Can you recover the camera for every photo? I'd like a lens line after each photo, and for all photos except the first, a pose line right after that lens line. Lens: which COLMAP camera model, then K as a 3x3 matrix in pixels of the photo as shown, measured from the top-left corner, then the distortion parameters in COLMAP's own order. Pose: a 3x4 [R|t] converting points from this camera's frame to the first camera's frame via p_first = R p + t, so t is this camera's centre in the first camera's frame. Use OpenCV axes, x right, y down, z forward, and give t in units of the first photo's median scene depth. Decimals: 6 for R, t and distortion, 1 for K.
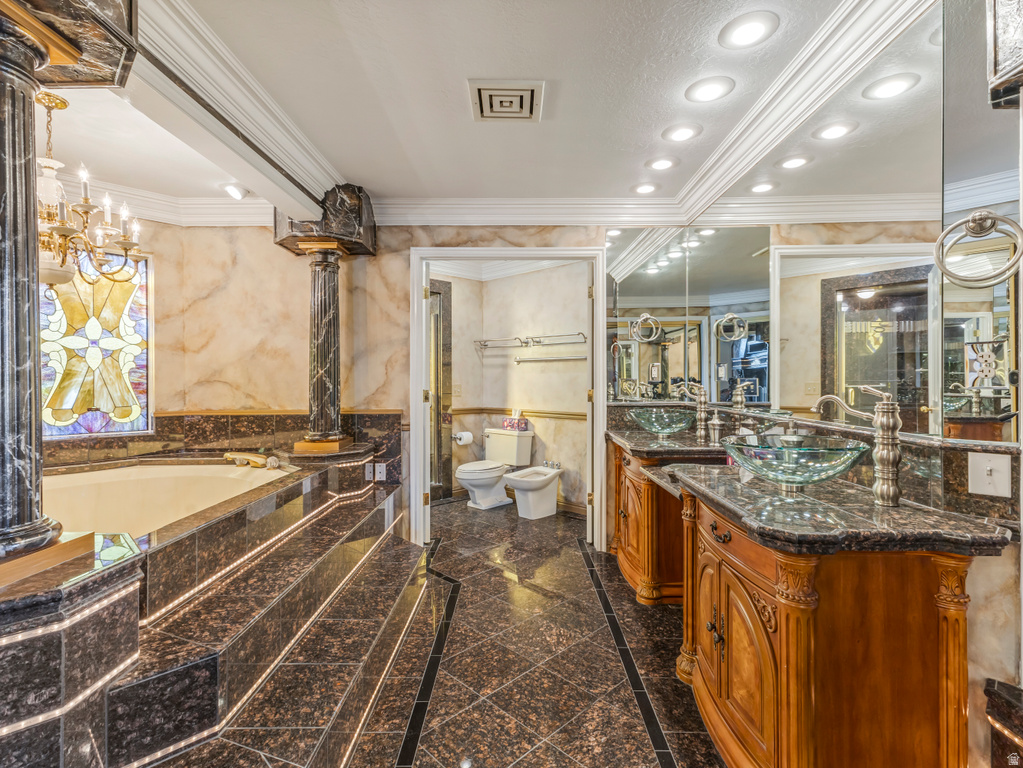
lens RADIAL K [[503.1, 0, 511.0], [0, 503.1, 380.9], [0, 0, 1]] dist [0.010318, 0.000726]
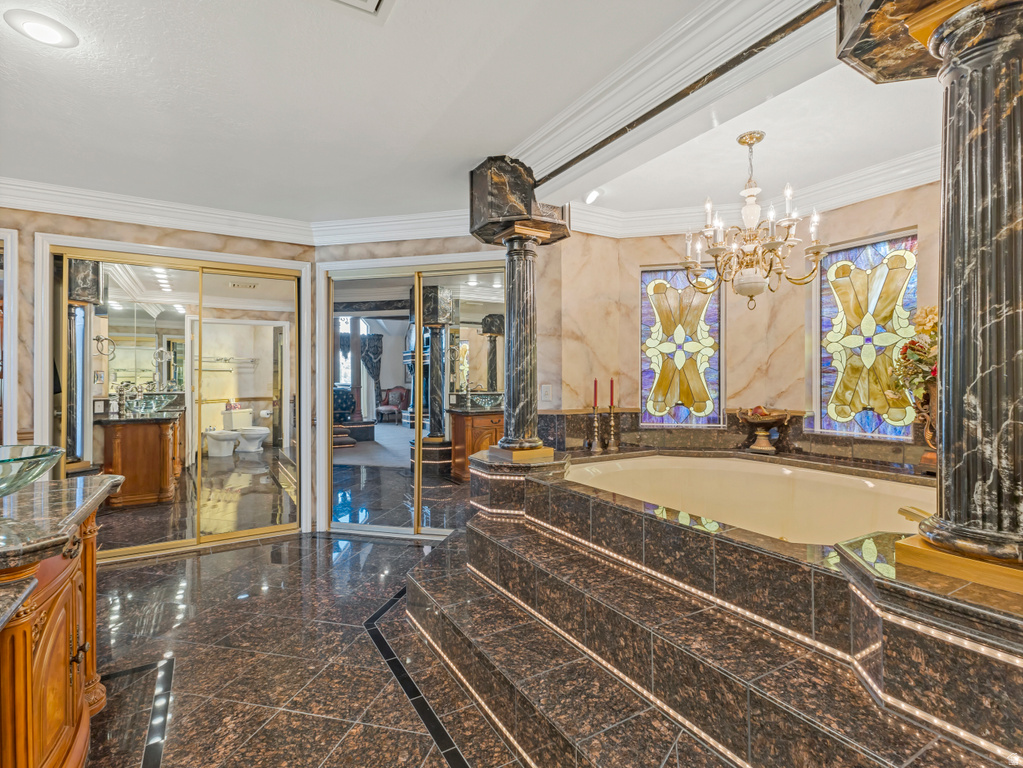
lens RADIAL K [[503.1, 0, 507.2], [0, 503.1, 379.7], [0, 0, 1]] dist [0.010318, 0.000726]
pose [[-0.856613, 0.000794, -0.515960, 0.173483], [-0.002882, 0.999976, 0.006325, -0.006976], [0.515952, 0.006905, -0.856590, 1.792998]]
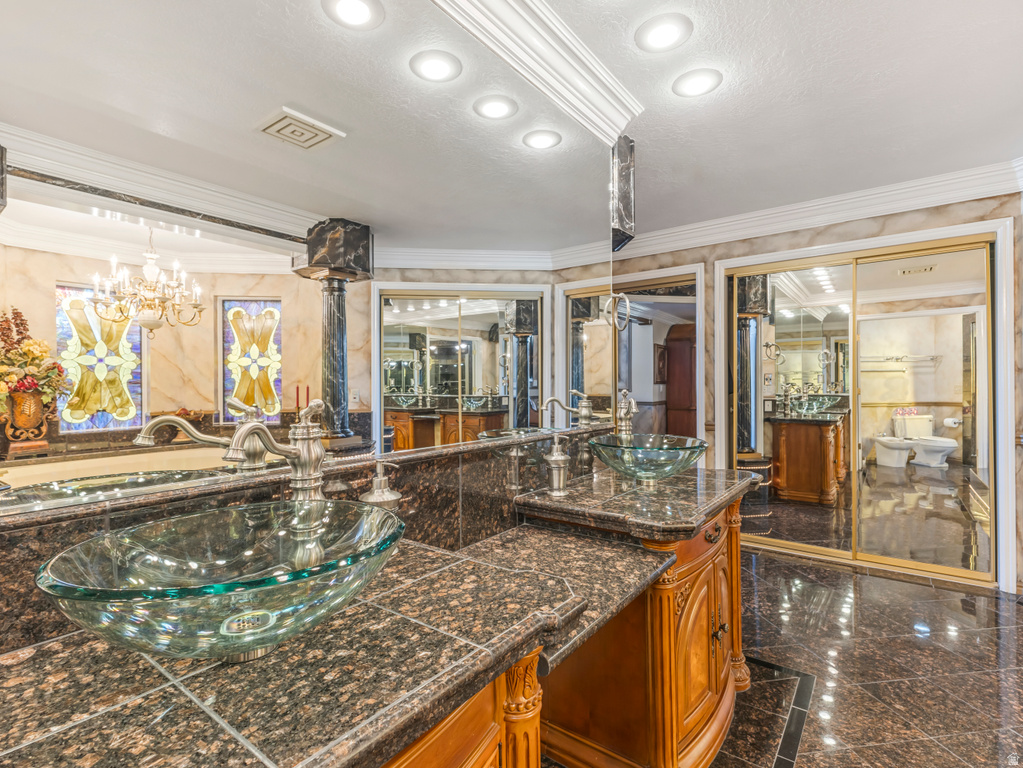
lens RADIAL K [[503.1, 0, 510.2], [0, 503.1, 383.1], [0, 0, 1]] dist [0.010318, 0.000726]
pose [[-0.809036, 0.002728, 0.587753, 0.119465], [0.008301, 0.999943, 0.006785, -0.008015], [-0.587701, 0.010368, -0.809012, 1.687961]]
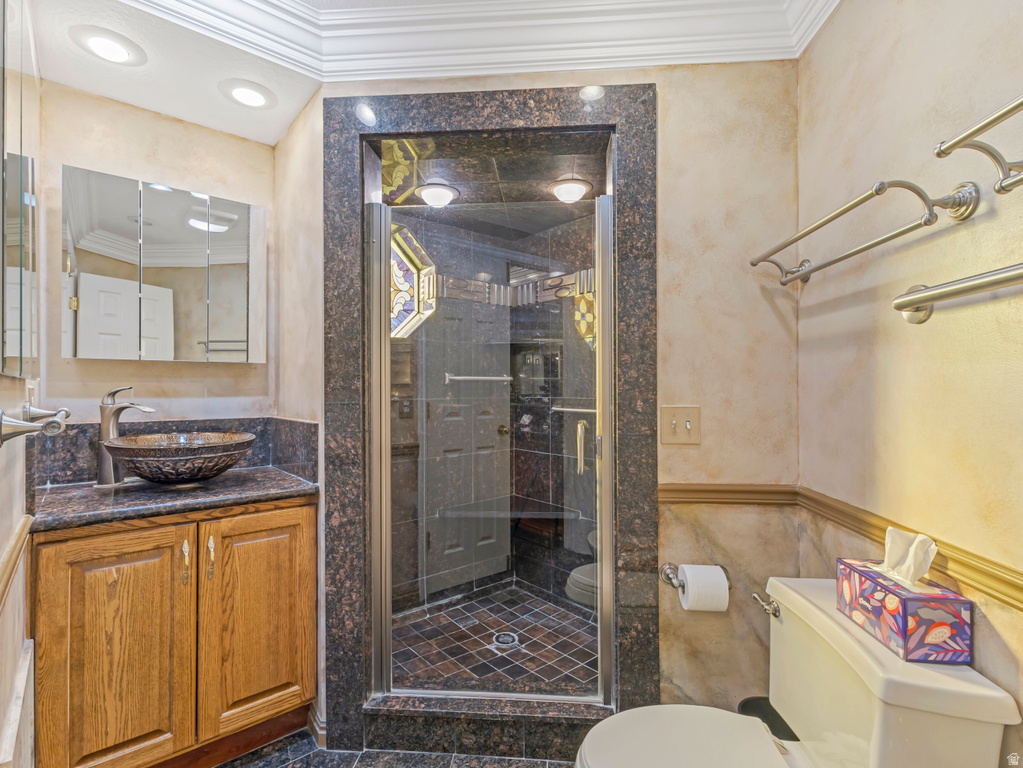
lens RADIAL K [[503.1, 0, 512.5], [0, 503.1, 384.2], [0, 0, 1]] dist [0.010318, 0.000726]
pose [[0.650824, -0.005681, -0.759208, 0.061765], [-0.003967, 0.999933, -0.010883, -0.003261], [0.759219, 0.010095, 0.650757, 0.708519]]
